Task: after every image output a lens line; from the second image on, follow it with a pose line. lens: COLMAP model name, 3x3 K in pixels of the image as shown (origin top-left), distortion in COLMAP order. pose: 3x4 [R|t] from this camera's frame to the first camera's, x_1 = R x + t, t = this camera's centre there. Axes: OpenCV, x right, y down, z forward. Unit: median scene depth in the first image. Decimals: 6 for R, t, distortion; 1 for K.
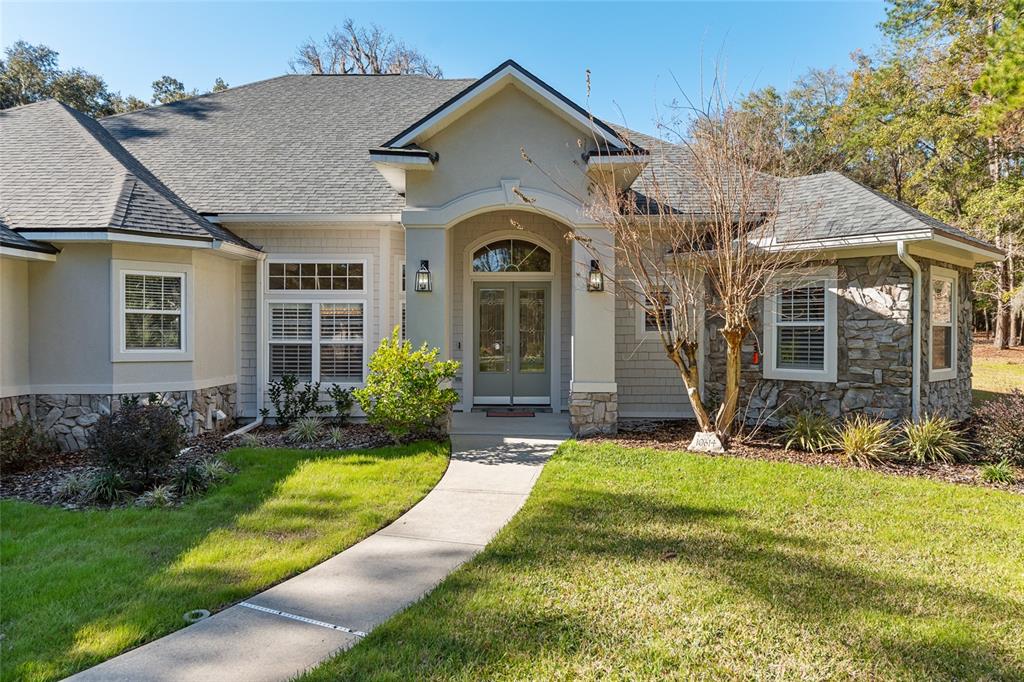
lens RADIAL K [[737.1, 0, 514.0], [0, 737.1, 341.2], [0, 0, 1]] dist [-0.007759, 0.003703]
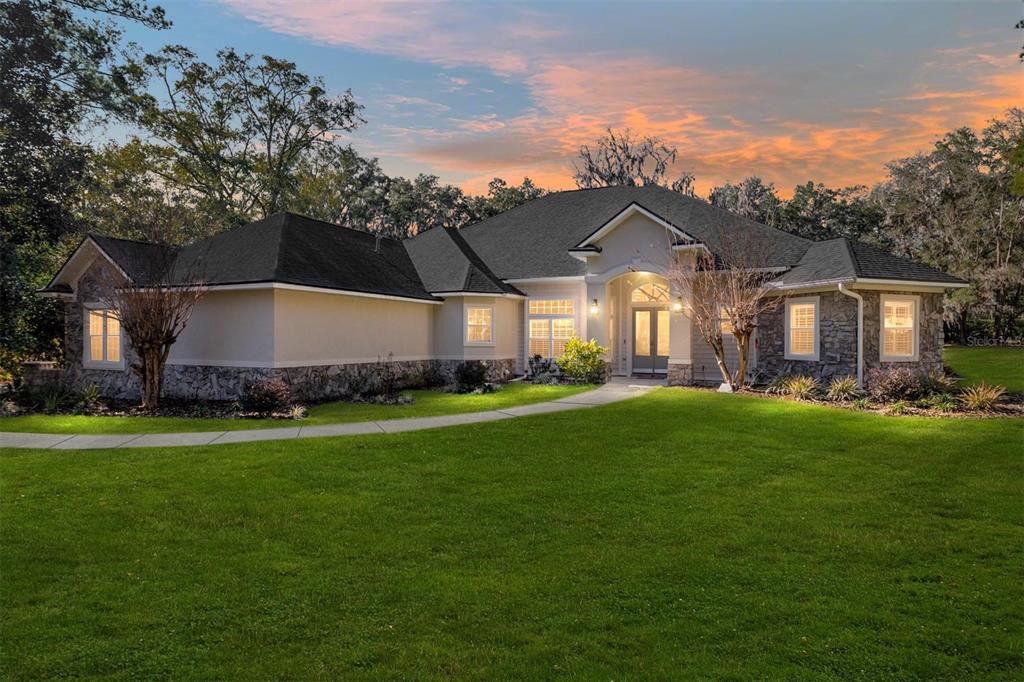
lens RADIAL K [[591.1, 0, 511.3], [0, 591.1, 341.0], [0, 0, 1]] dist [0.002346, 0.000372]
pose [[0.911077, 0.001918, -0.412233, 0.347557], [-0.005505, 0.999957, -0.007515, 0.022165], [0.412200, 0.009116, 0.911048, -0.615929]]
